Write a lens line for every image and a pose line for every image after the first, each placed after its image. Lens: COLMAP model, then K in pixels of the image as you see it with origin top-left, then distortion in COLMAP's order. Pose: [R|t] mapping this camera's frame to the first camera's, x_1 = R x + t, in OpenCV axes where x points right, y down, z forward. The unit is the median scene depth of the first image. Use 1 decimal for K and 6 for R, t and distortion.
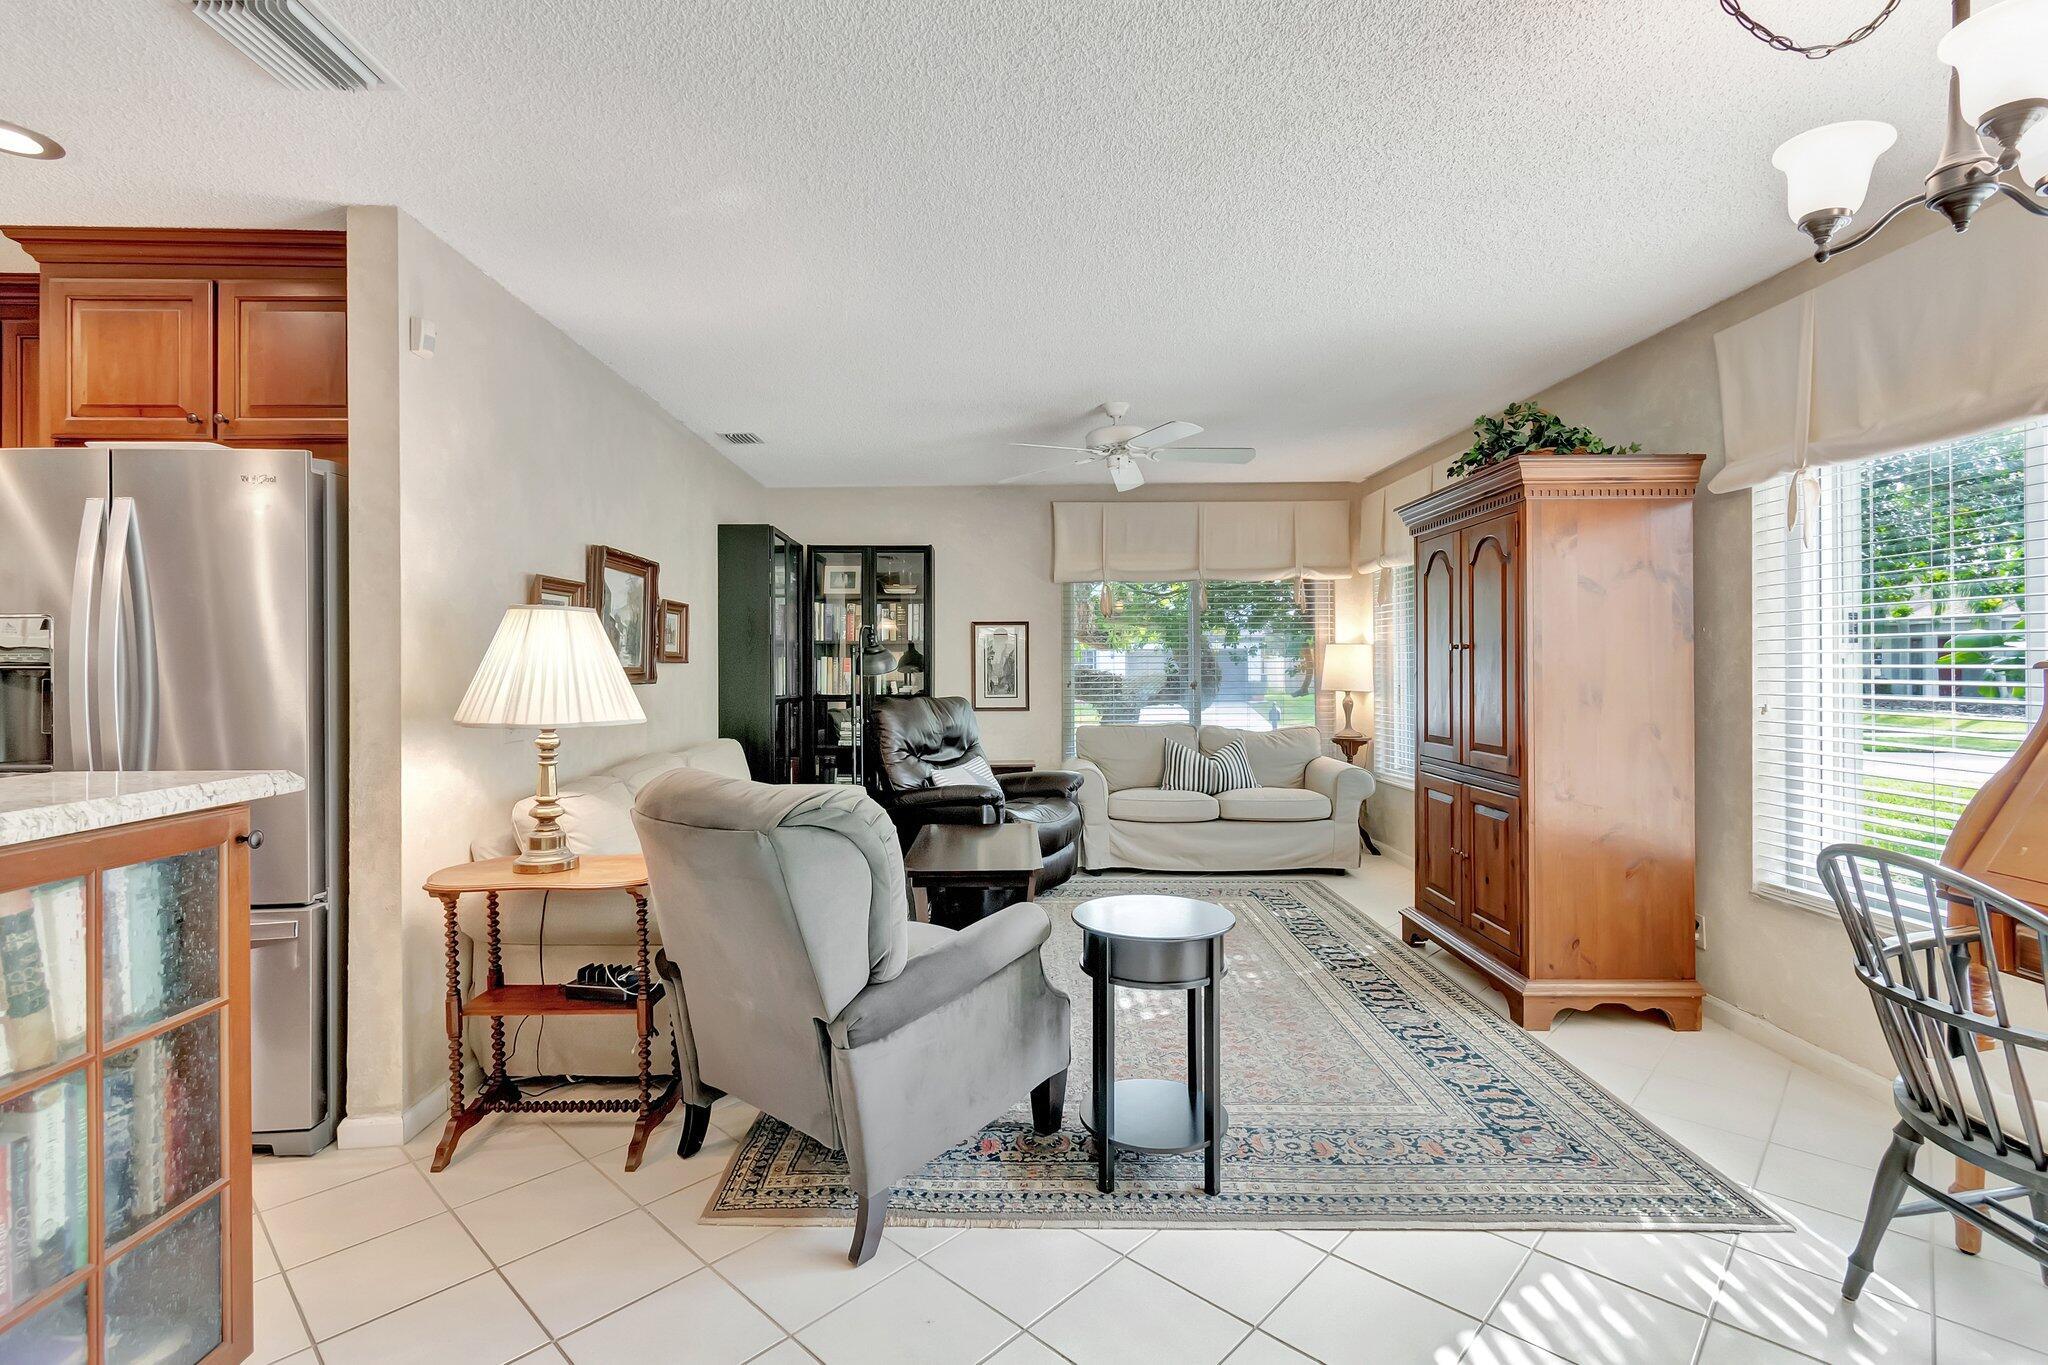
lens RADIAL K [[910.3, 0, 1018.9], [0, 910.3, 673.6], [0, 0, 1]] dist [0.001170, -0.000772]
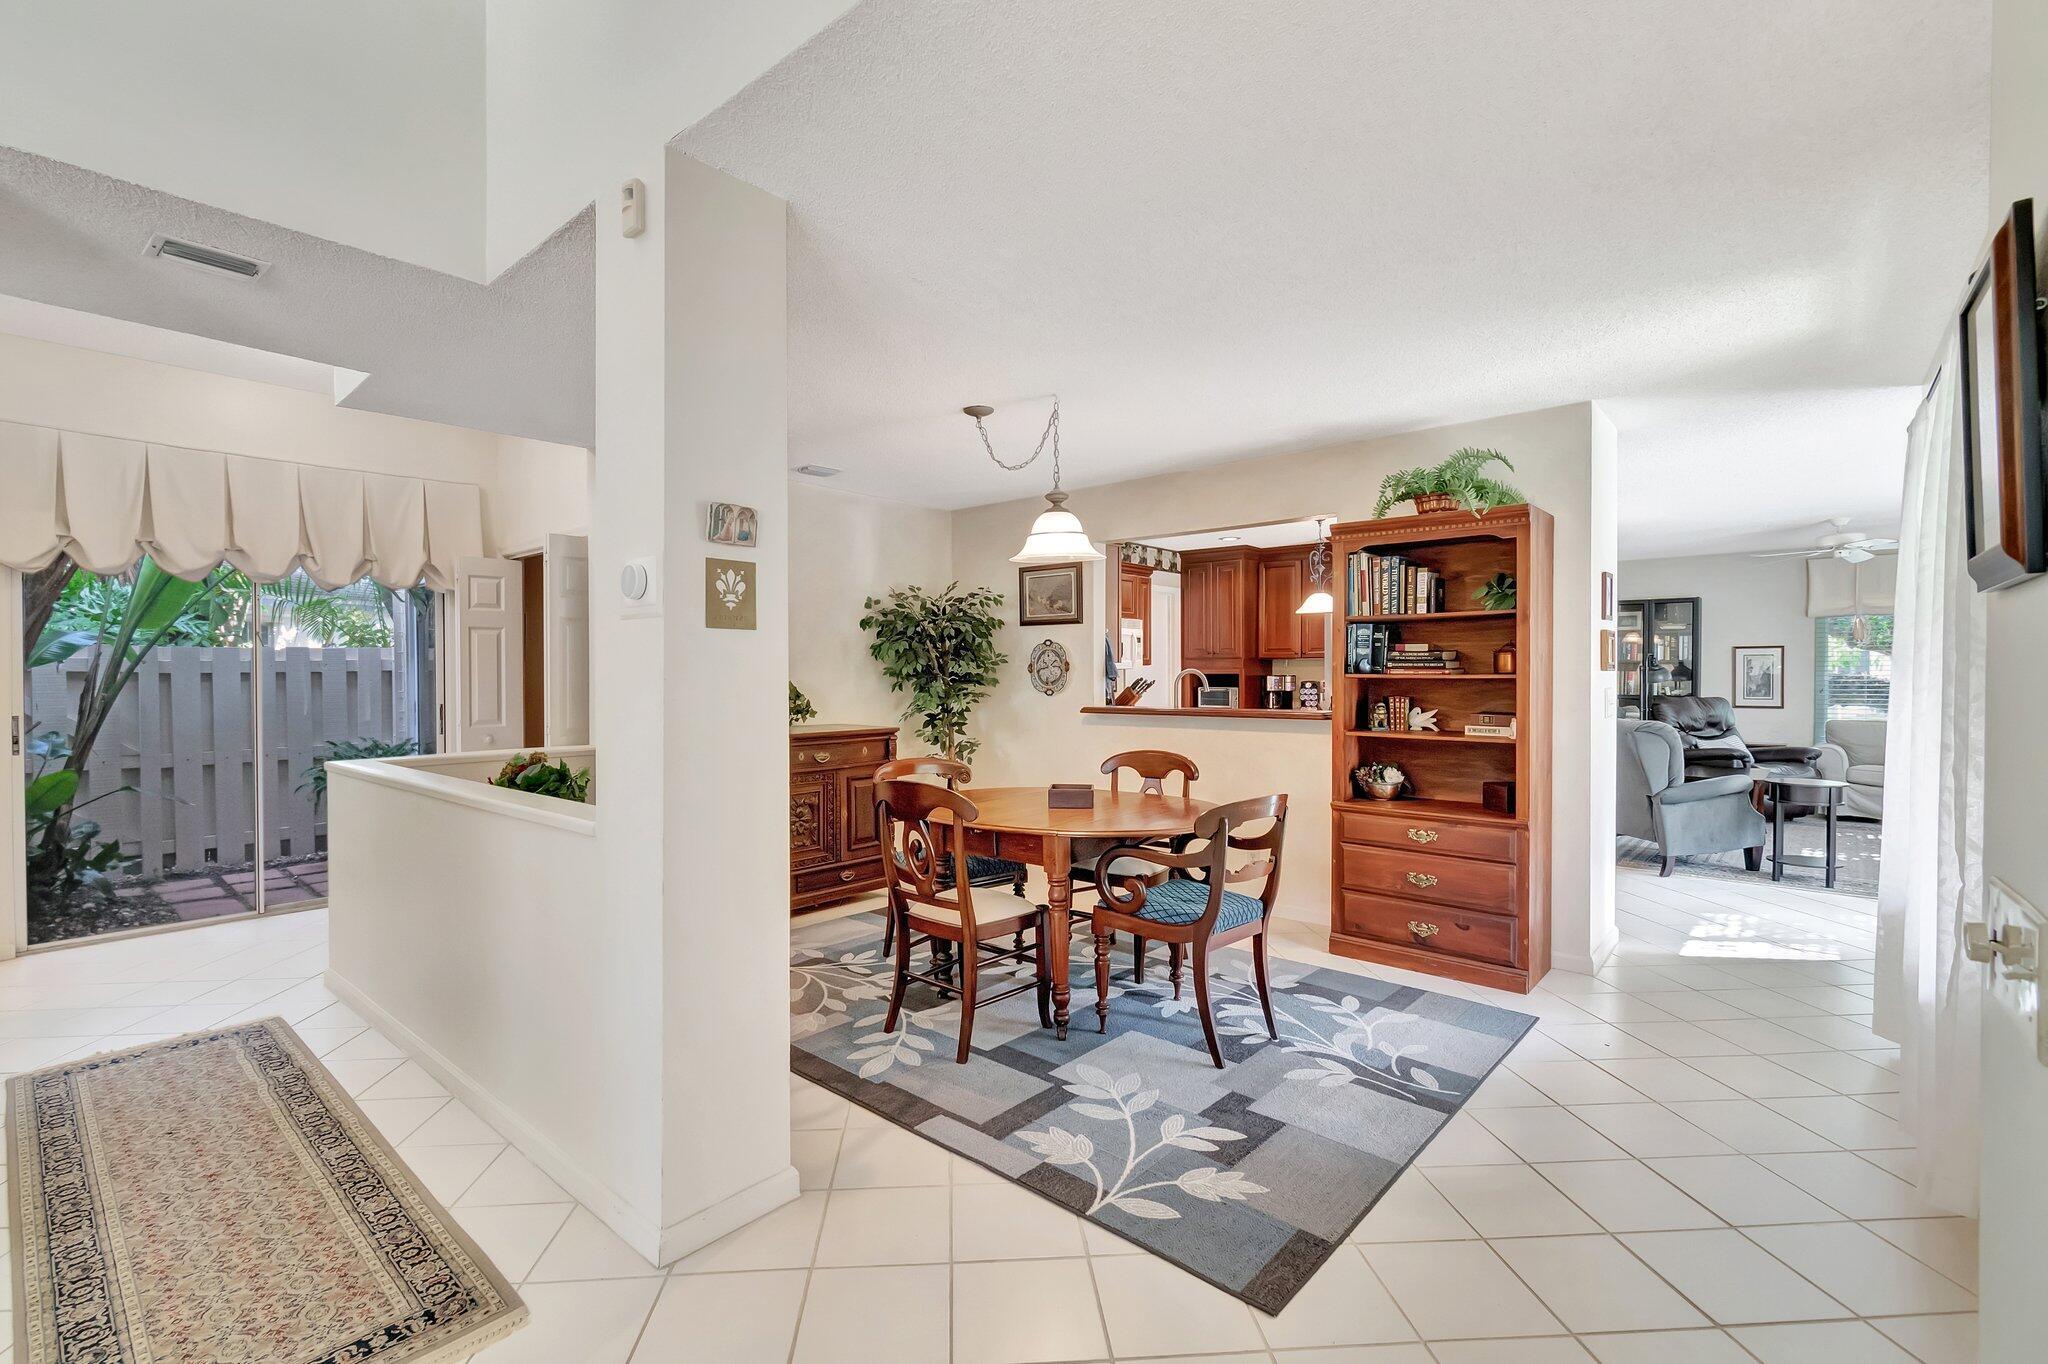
lens RADIAL K [[903.2, 0, 1016.8], [0, 903.2, 687.9], [0, 0, 1]] dist [-0.001159, -0.000469]
pose [[0.734613, 0.008856, -0.678429, 0.101229], [-0.001952, 0.999938, 0.010940, -0.005125], [0.678484, -0.006713, 0.734585, -0.979450]]
